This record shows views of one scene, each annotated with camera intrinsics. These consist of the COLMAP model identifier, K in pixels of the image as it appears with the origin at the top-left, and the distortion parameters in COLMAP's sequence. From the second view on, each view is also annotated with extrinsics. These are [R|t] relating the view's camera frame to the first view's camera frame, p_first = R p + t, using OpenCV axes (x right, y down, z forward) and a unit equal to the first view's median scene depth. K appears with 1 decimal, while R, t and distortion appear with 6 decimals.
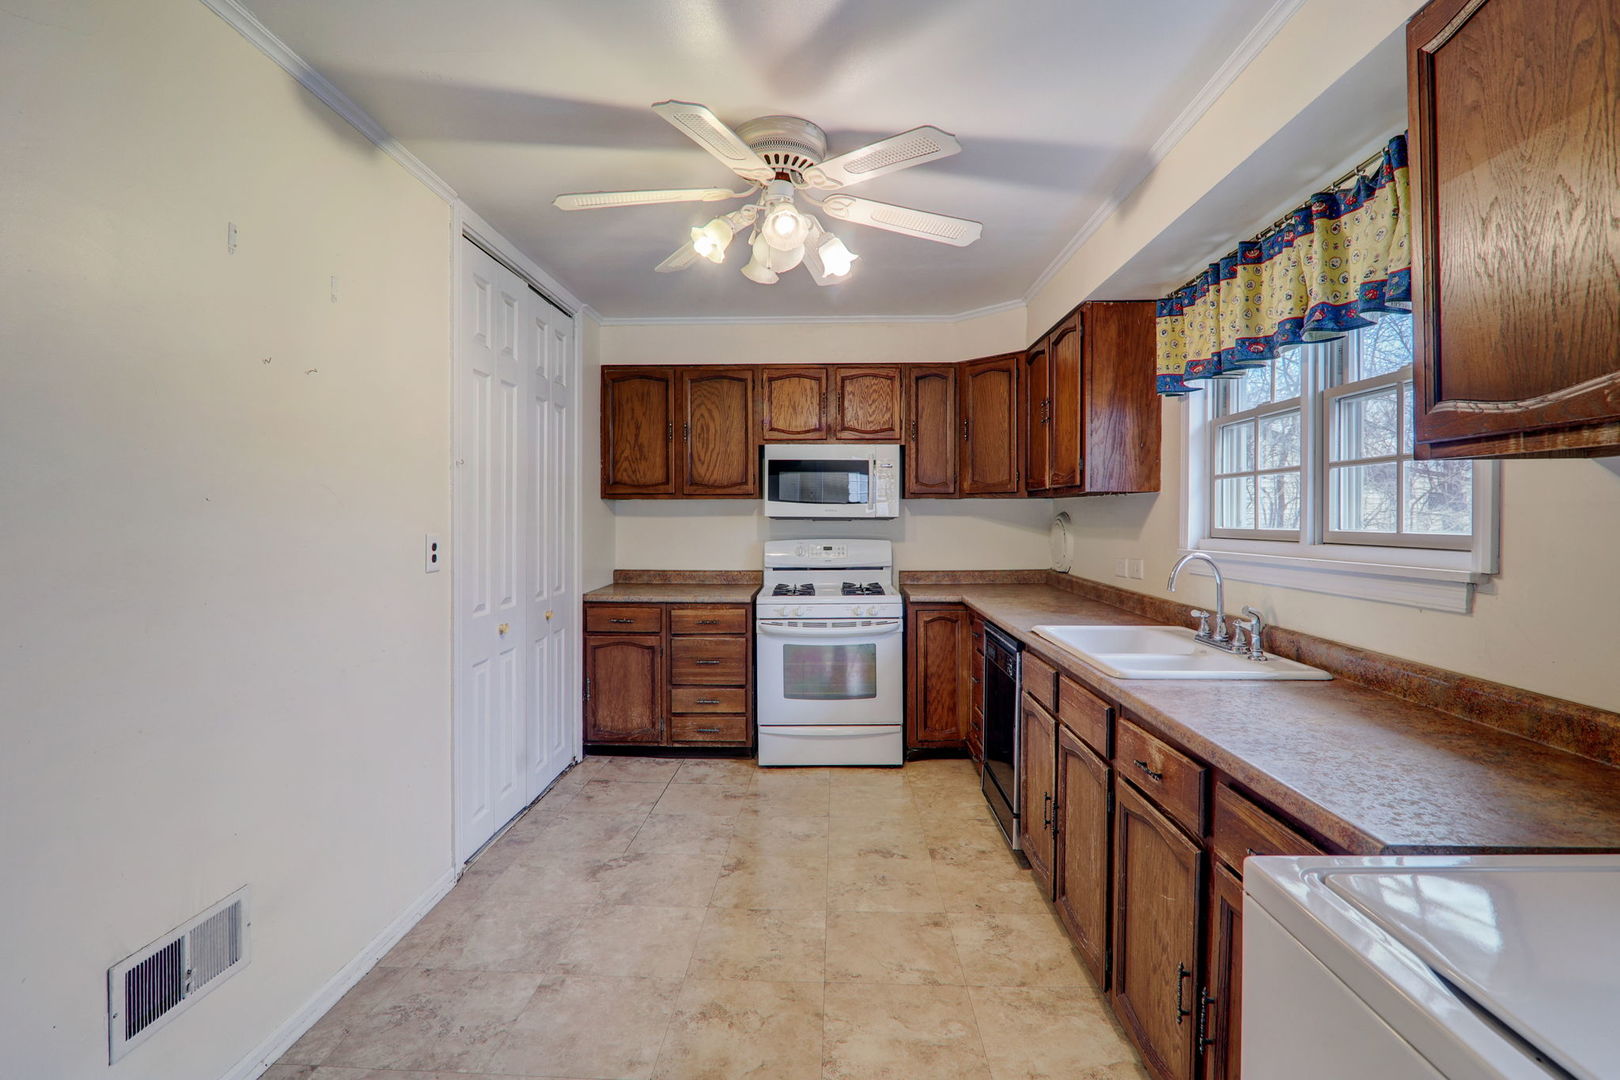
lens RADIAL K [[746.1, 0, 808.4], [0, 746.1, 527.1], [0, 0, 1]] dist [-0.017545, 0.000415]
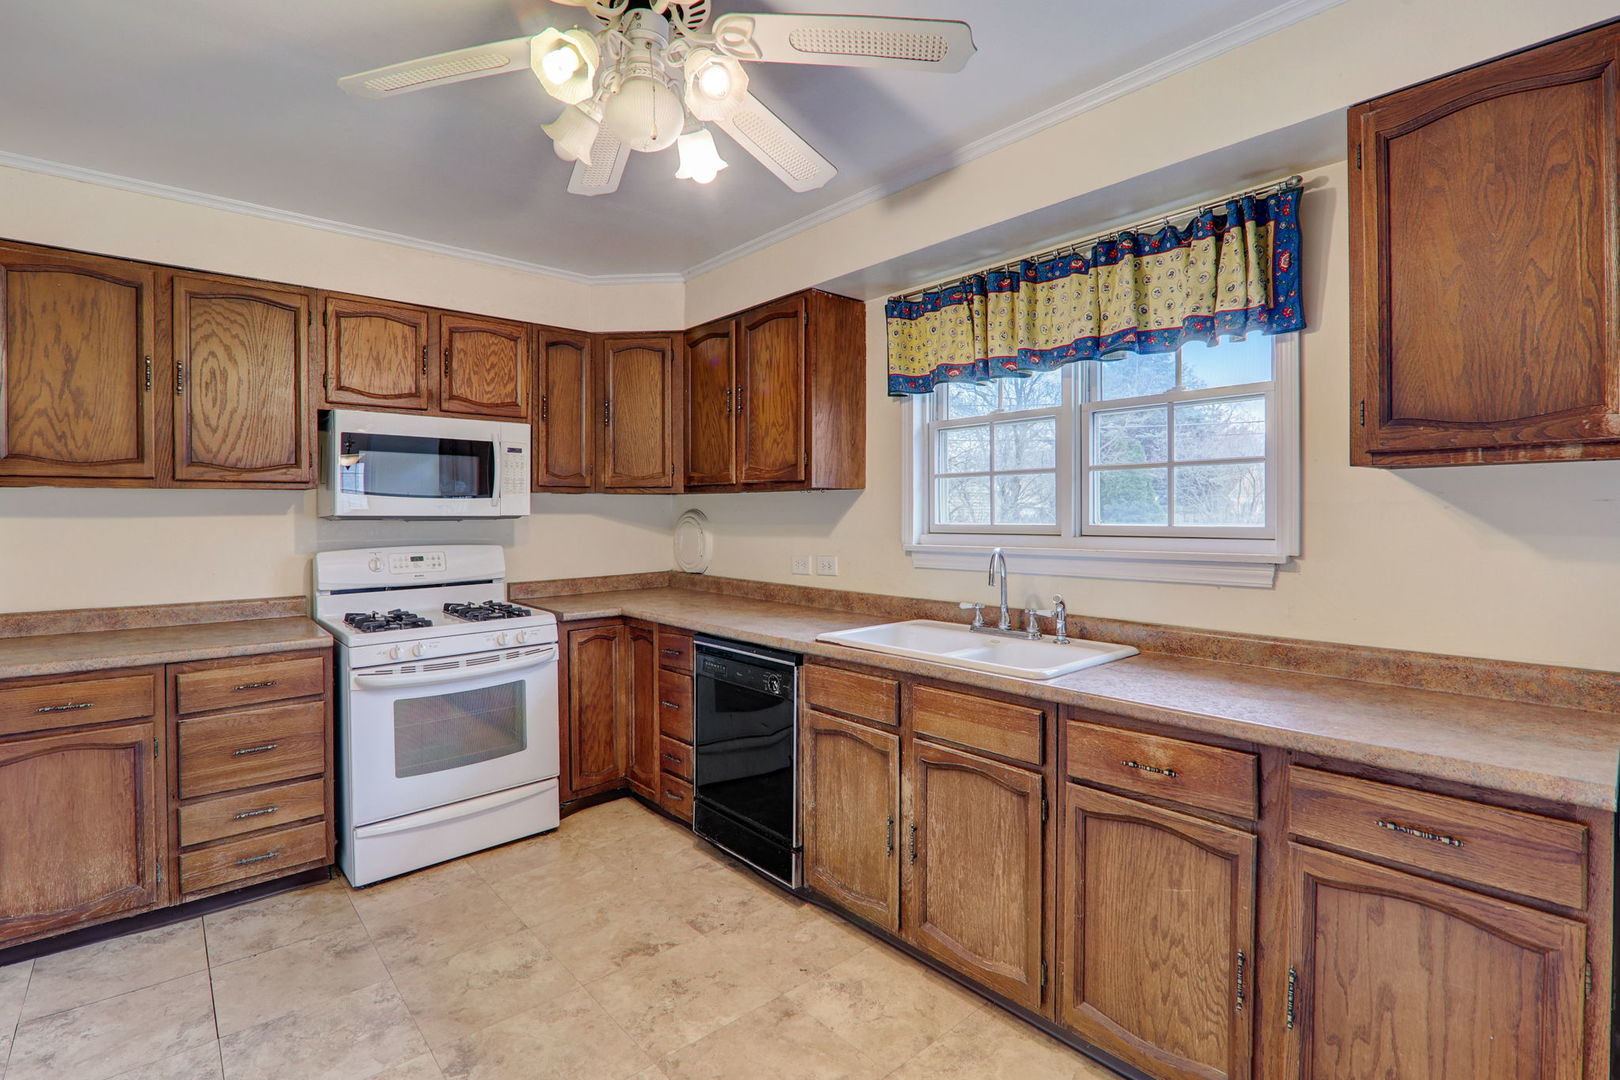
lens RADIAL K [[751.7, 0, 813.5], [0, 751.7, 519.4], [0, 0, 1]] dist [-0.017887, 0.000860]
pose [[0.731506, -0.009127, 0.681774, -0.215413], [0.013947, 0.999901, -0.001578, -0.004007], [-0.681692, 0.010663, 0.731561, 0.223923]]
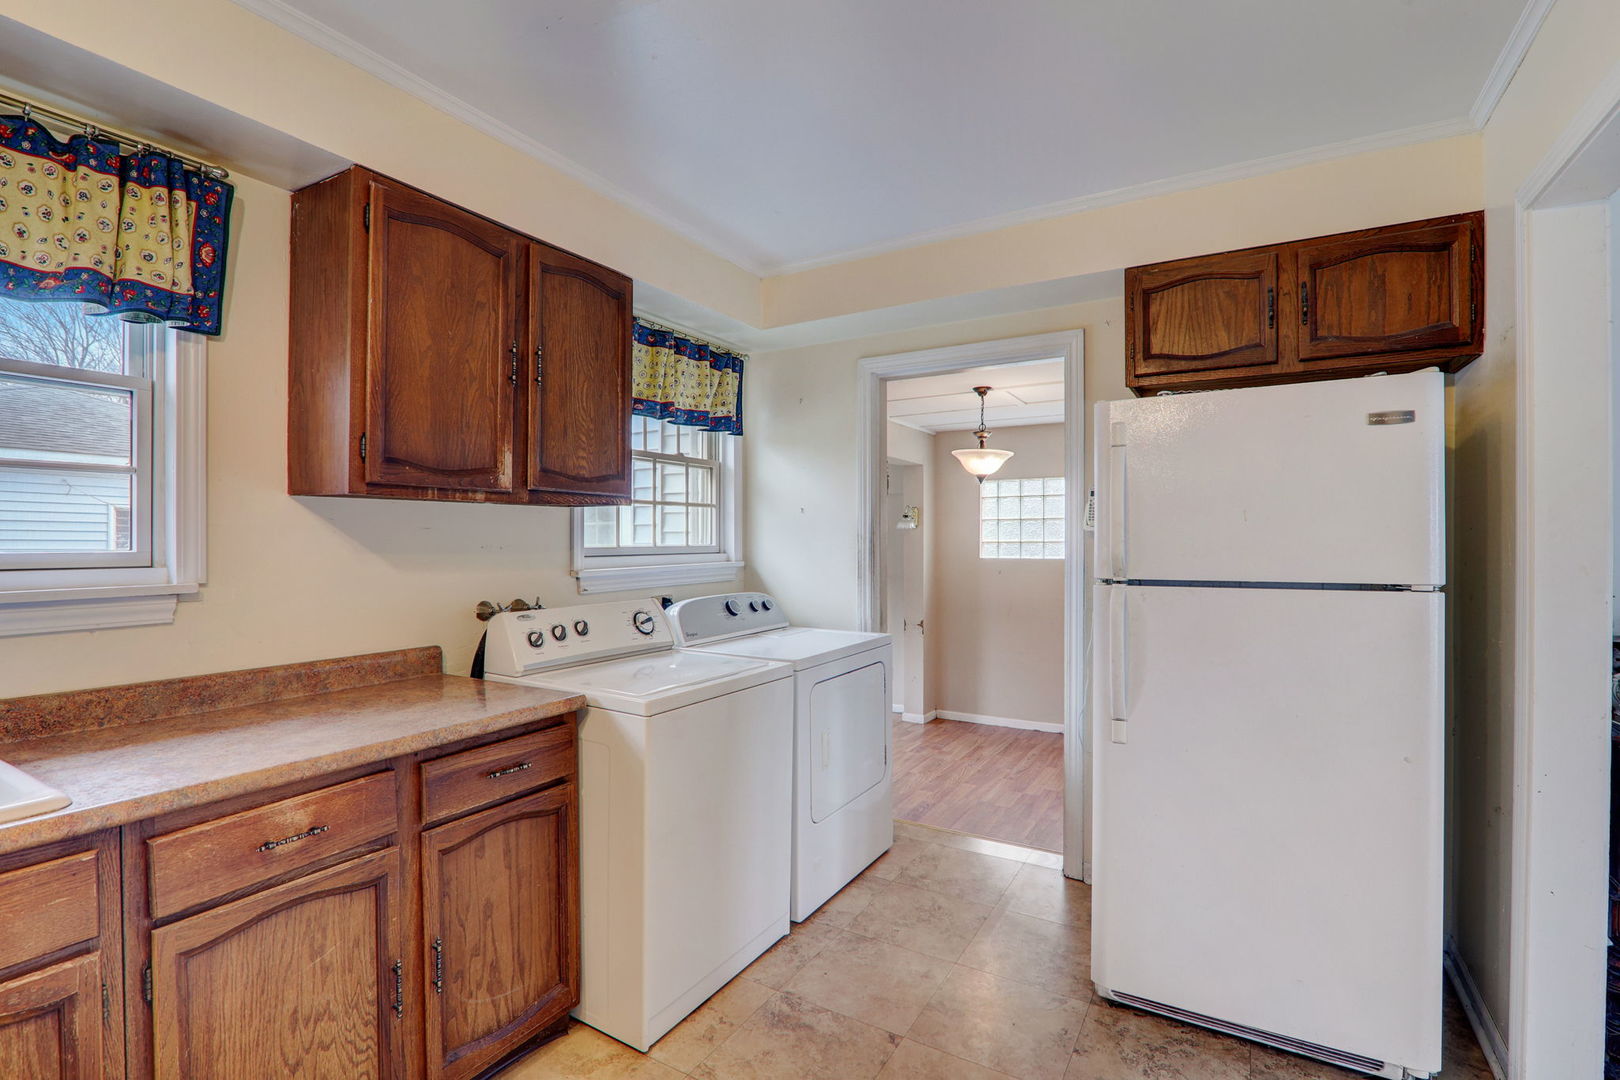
lens RADIAL K [[758.3, 0, 810.0], [0, 758.3, 540.0], [0, 0, 1]] dist [-0.012221, 0.000161]
pose [[-0.870674, -0.010865, 0.491741, -0.183302], [-0.002441, 0.999839, 0.017769, -0.010562], [-0.491855, 0.014270, -0.870560, 0.568444]]
